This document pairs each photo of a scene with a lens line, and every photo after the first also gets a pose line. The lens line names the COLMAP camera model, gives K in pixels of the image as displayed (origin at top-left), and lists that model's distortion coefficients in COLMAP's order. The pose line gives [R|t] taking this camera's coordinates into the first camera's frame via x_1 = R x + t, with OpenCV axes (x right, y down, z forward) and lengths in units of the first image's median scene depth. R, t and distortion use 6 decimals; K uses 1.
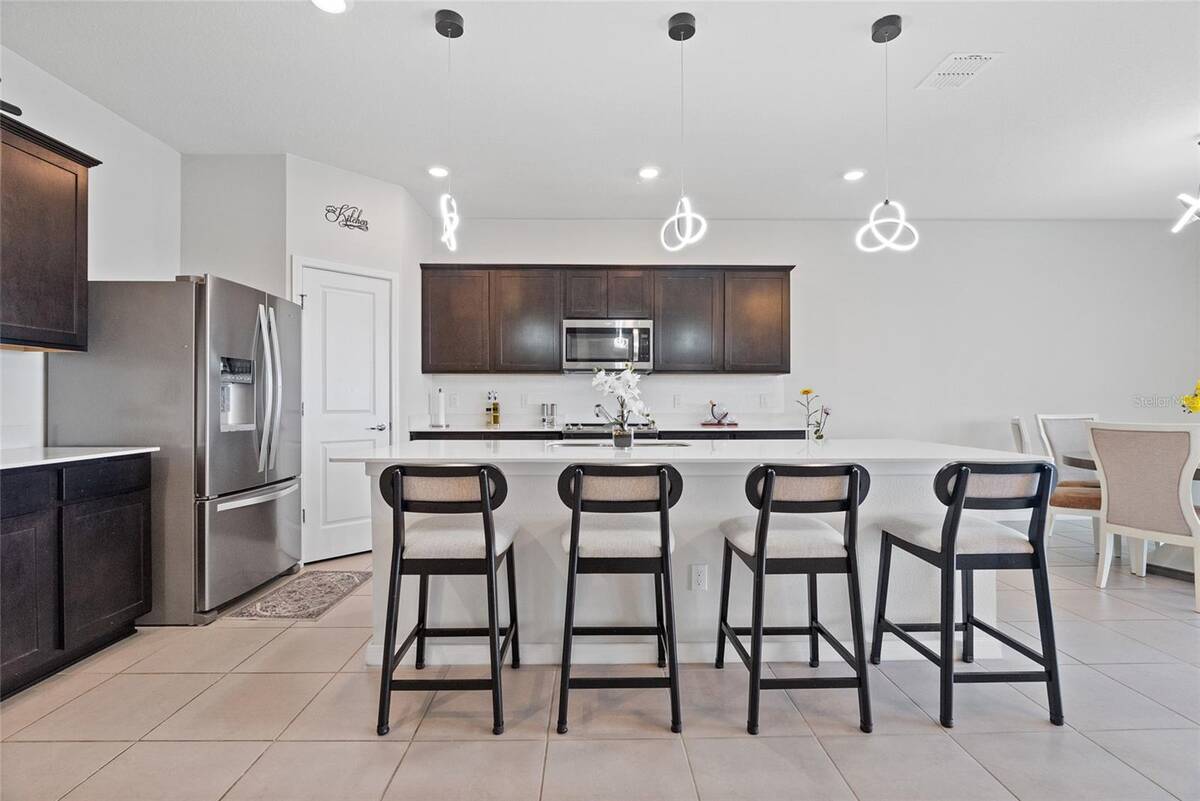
lens RADIAL K [[540.0, 0, 600.0], [0, 540.0, 400.5], [0, 0, 1]] dist [-0.002080, 0.000546]
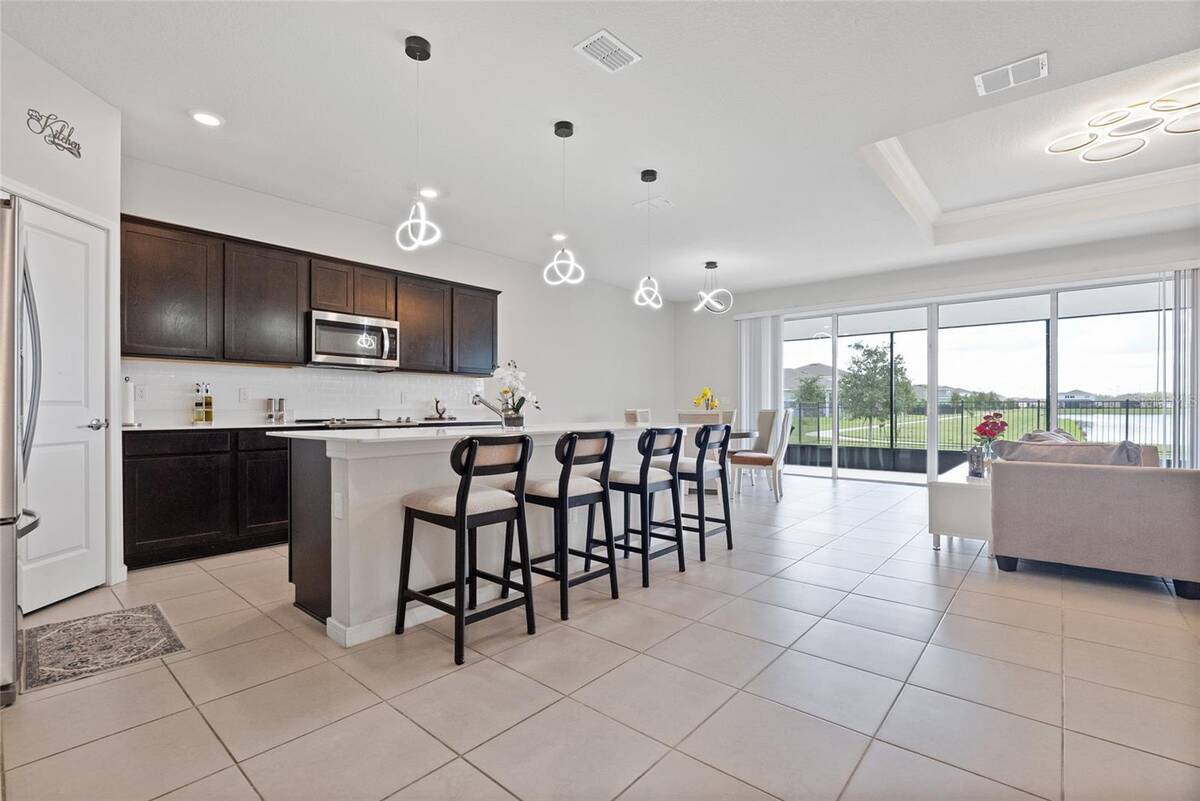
lens RADIAL K [[540.0, 0, 600.0], [0, 540.0, 400.5], [0, 0, 1]] dist [-0.002080, 0.000546]
pose [[0.669342, 0.011895, 0.742859, -0.434851], [-0.006131, 0.999926, -0.010487, 0.016995], [-0.742929, 0.002465, 0.669366, -0.015503]]
